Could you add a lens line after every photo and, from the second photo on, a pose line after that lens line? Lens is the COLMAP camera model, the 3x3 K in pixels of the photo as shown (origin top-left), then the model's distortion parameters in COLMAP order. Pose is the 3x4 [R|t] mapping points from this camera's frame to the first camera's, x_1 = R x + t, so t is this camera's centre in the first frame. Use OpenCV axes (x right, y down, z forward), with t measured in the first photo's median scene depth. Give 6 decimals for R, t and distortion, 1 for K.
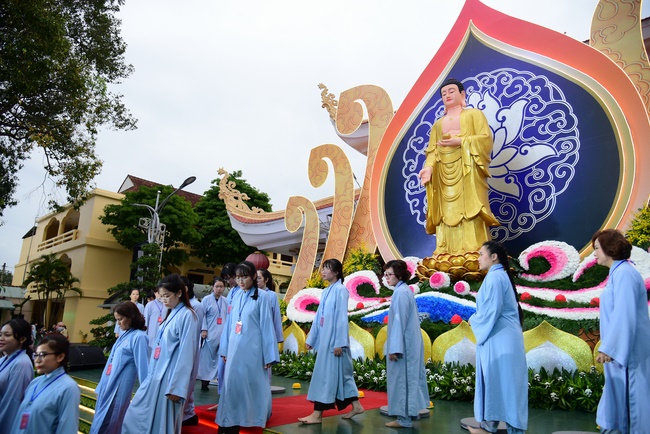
lens RADIAL K [[437.5, 0, 331.1], [0, 437.5, 213.4], [0, 0, 1]] dist [-0.030882, 0.006805]
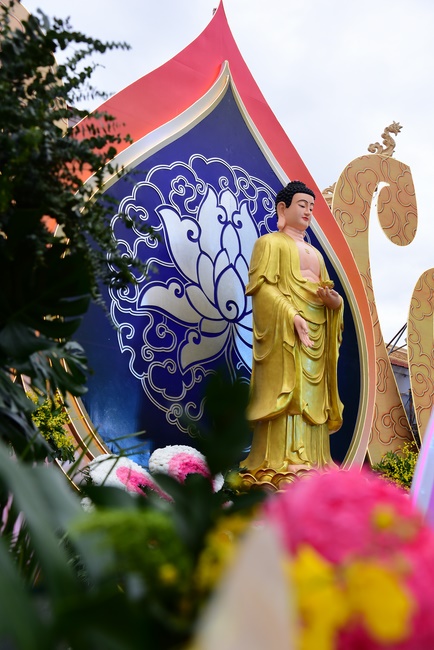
lens RADIAL K [[944.5, 0, 217.5], [0, 944.5, 326.4], [0, 0, 1]] dist [0.201013, 0.000000]
pose [[0.100692, 0.251230, 0.962676, -0.990831], [-0.274307, 0.937101, -0.215864, 0.207353], [-0.956356, -0.242333, 0.163272, 0.839073]]
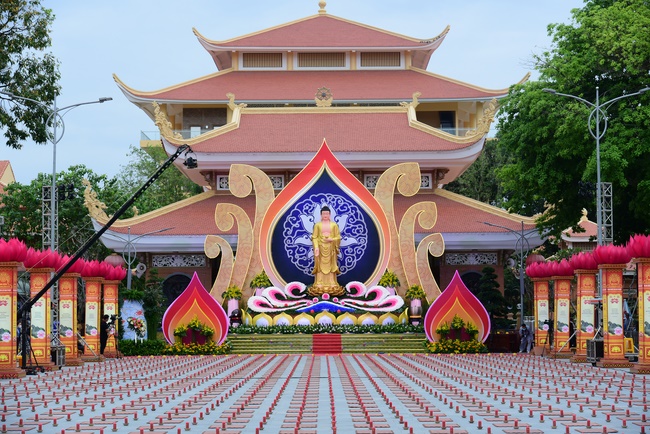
lens RADIAL K [[1247.0, 0, 323.4], [0, 1247.0, 216.4], [0, 0, 1]] dist [-0.012029, 0.000000]
pose [[0.742800, 0.020574, 0.669197, -4.065510], [-0.155585, 0.977469, 0.142645, -1.178951], [-0.651185, -0.210074, 0.729265, -3.724018]]
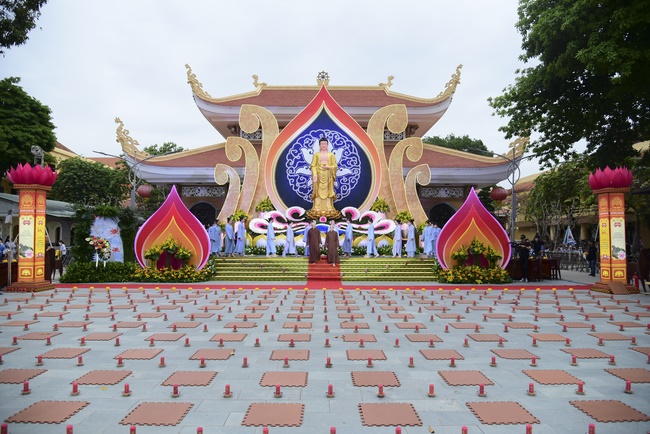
lens RADIAL K [[437.5, 0, 322.8], [0, 437.5, 218.8], [0, 0, 1]] dist [-0.030882, 0.006805]
pose [[0.741270, 0.005135, 0.671188, -1.389150], [-0.166365, 0.970173, 0.176314, -0.297227], [-0.650263, -0.242358, 0.720014, -0.890519]]
